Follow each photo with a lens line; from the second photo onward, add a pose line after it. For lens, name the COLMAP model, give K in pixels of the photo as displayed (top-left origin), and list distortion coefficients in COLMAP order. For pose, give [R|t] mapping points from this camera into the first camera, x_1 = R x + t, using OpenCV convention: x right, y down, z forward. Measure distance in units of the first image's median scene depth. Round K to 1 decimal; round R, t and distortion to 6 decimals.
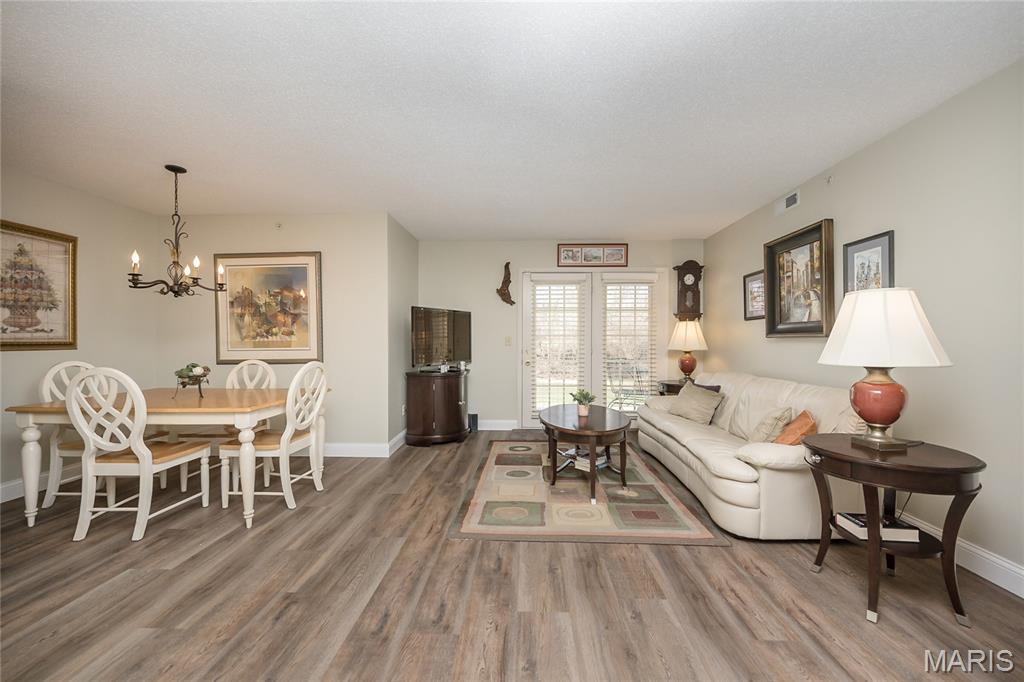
lens RADIAL K [[374.6, 0, 519.8], [0, 374.6, 341.0], [0, 0, 1]] dist [-0.004535, -0.000288]
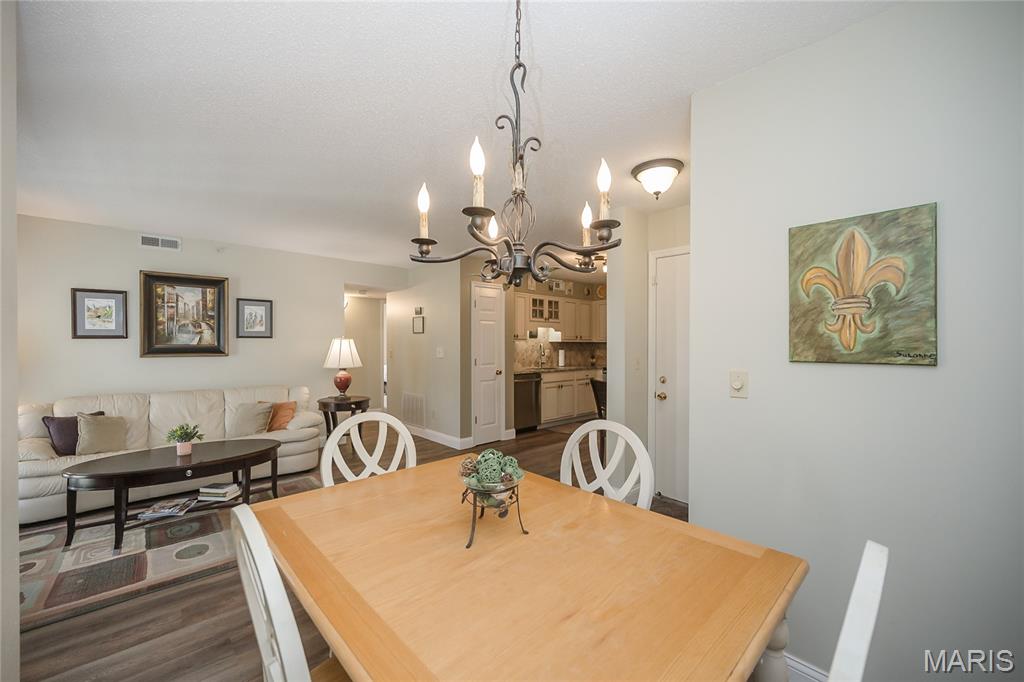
lens RADIAL K [[402.3, 0, 550.9], [0, 402.3, 355.2], [0, 0, 1]] dist [-0.004589, 0.000083]
pose [[-0.738236, -0.018921, 0.674277, -1.033767], [-0.004138, 0.999715, 0.023523, -0.048430], [-0.674530, 0.014575, -0.738103, 1.095460]]
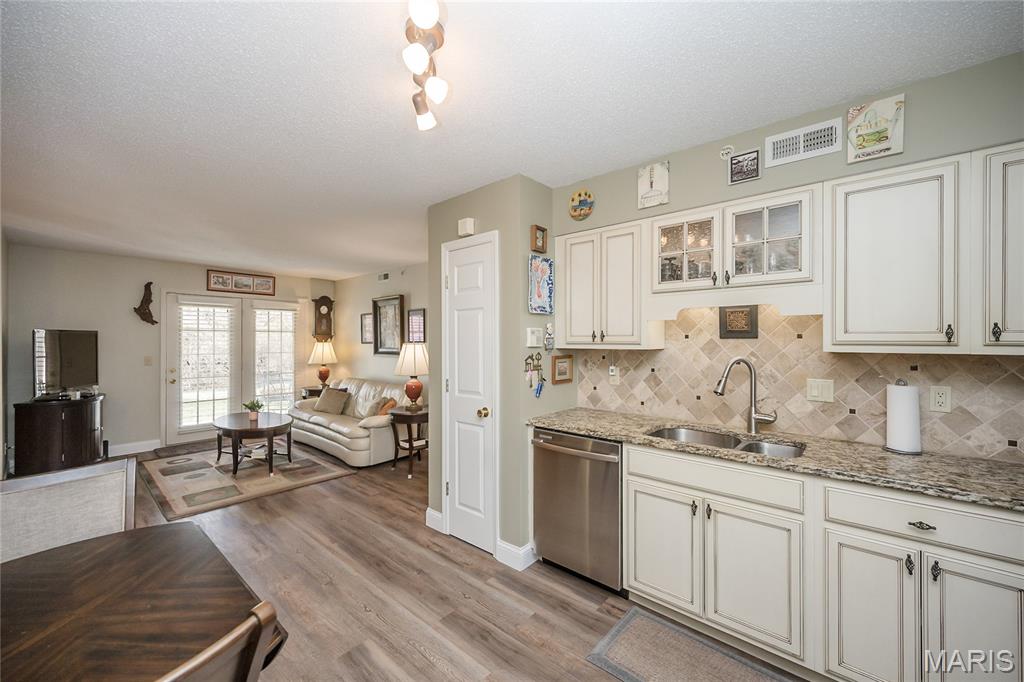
lens RADIAL K [[402.3, 0, 481.5], [0, 402.3, 340.2], [0, 0, 1]] dist [-0.004589, 0.000083]
pose [[0.663340, 0.000440, 0.748318, -0.357378], [-0.002276, 0.999996, 0.001430, -0.085188], [-0.748315, -0.002652, 0.663339, -0.541277]]
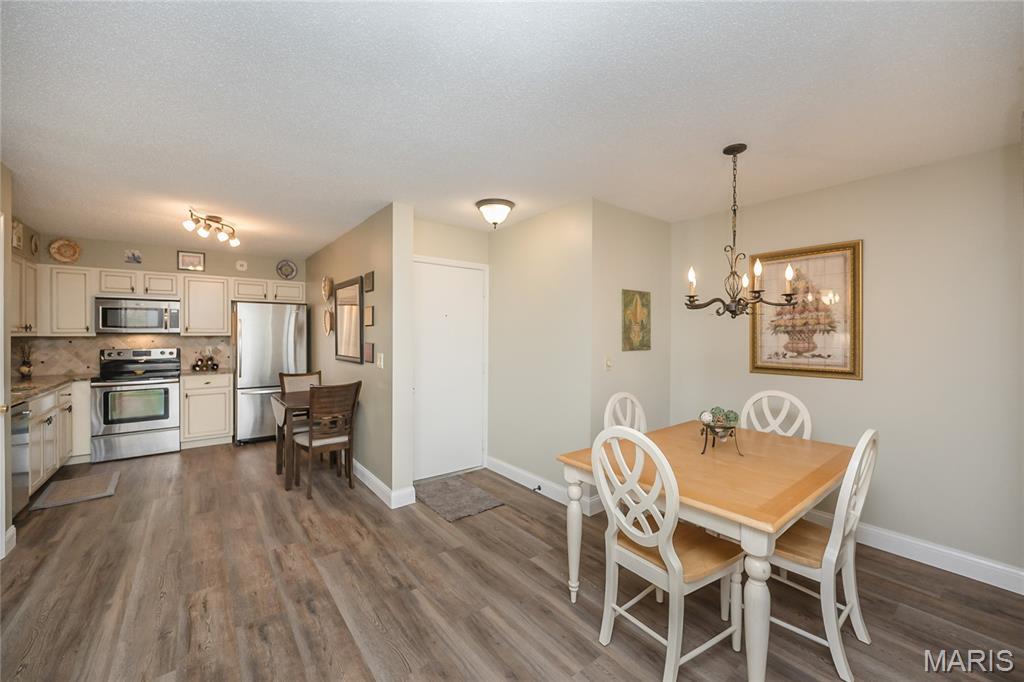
lens RADIAL K [[402.3, 0, 472.6], [0, 402.3, 326.9], [0, 0, 1]] dist [-0.004589, 0.000083]
pose [[-0.810851, -0.010872, -0.585152, -0.005271], [0.001625, 0.999782, -0.020828, -0.071751], [0.585251, -0.017839, -0.810656, 1.159549]]
